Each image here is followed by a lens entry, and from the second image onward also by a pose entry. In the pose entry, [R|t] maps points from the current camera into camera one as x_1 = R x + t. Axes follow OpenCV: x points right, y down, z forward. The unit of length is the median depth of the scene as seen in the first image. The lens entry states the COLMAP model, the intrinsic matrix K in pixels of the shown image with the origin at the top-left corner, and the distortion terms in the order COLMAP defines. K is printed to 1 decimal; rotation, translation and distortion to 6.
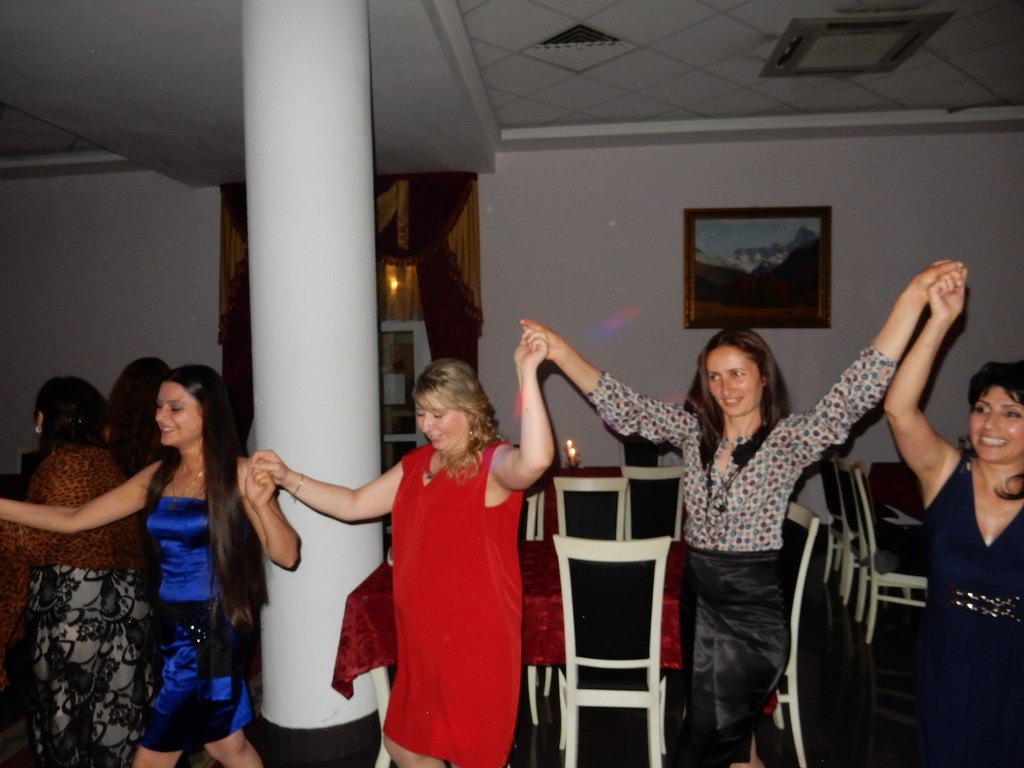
lens RADIAL K [[774.4, 0, 512.0], [0, 774.4, 384.0], [0, 0, 1]] dist [-0.001215, 0.008946]
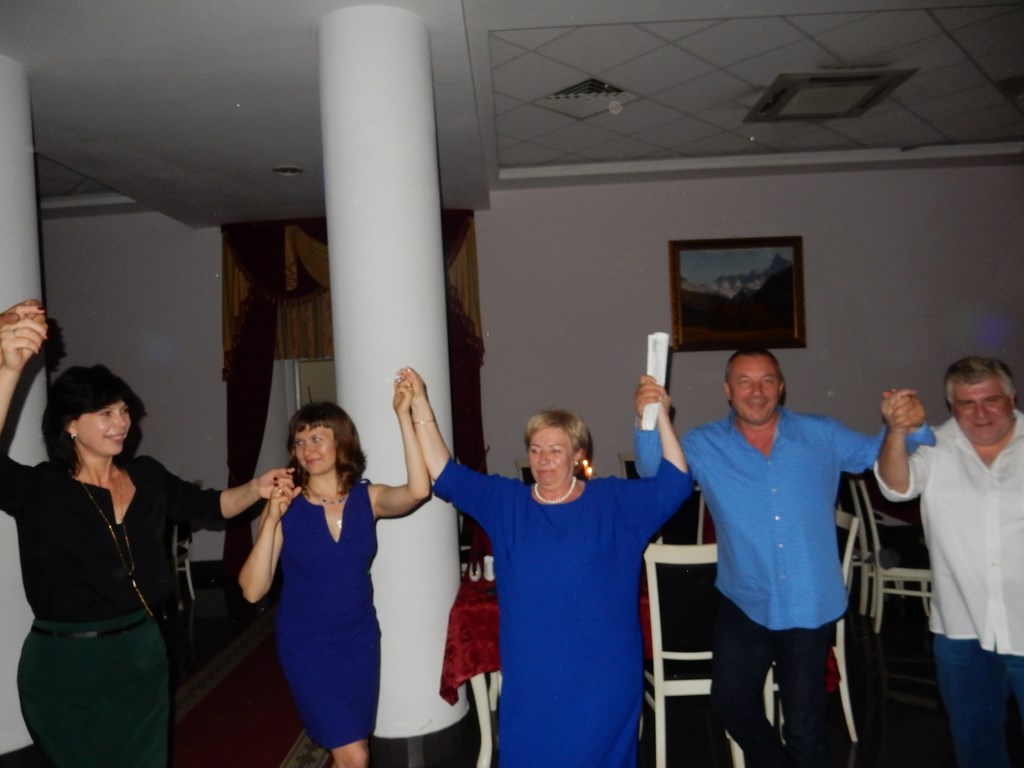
lens RADIAL K [[774.4, 0, 512.0], [0, 774.4, 384.0], [0, 0, 1]] dist [-0.001215, 0.008946]
pose [[0.996221, -0.032451, 0.080567, -0.107958], [0.034985, 0.998930, -0.030243, -0.003736], [-0.079499, 0.032947, 0.996290, -0.056177]]
